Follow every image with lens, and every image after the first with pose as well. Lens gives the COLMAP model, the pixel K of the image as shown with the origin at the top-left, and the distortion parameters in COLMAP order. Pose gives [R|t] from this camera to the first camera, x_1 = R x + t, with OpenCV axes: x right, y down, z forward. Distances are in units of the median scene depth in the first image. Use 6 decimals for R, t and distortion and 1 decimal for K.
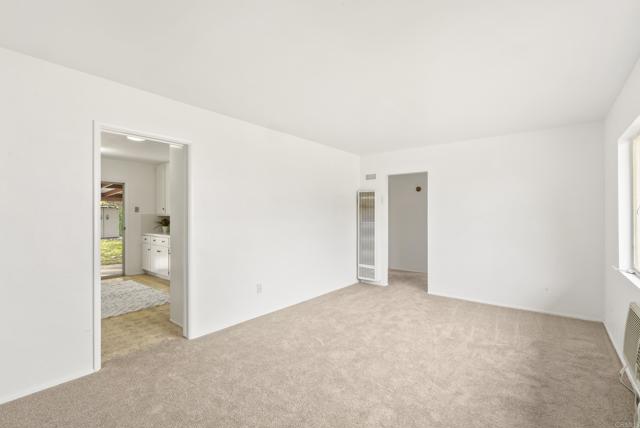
lens RADIAL K [[291.7, 0, 316.1], [0, 291.7, 215.6], [0, 0, 1]] dist [-0.002490, 0.000120]
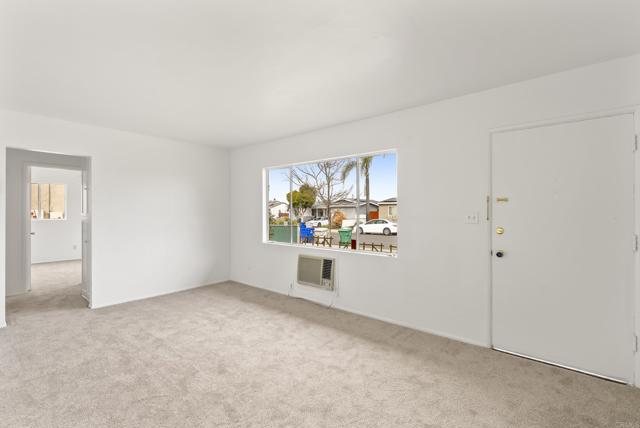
lens RADIAL K [[291.7, 0, 316.1], [0, 291.7, 212.3], [0, 0, 1]] dist [-0.002490, 0.000120]
pose [[0.006694, -0.002410, 0.999975, -0.578038], [-0.002195, 0.999995, 0.002425, -0.002412], [-0.999975, -0.002212, 0.006689, 0.527683]]
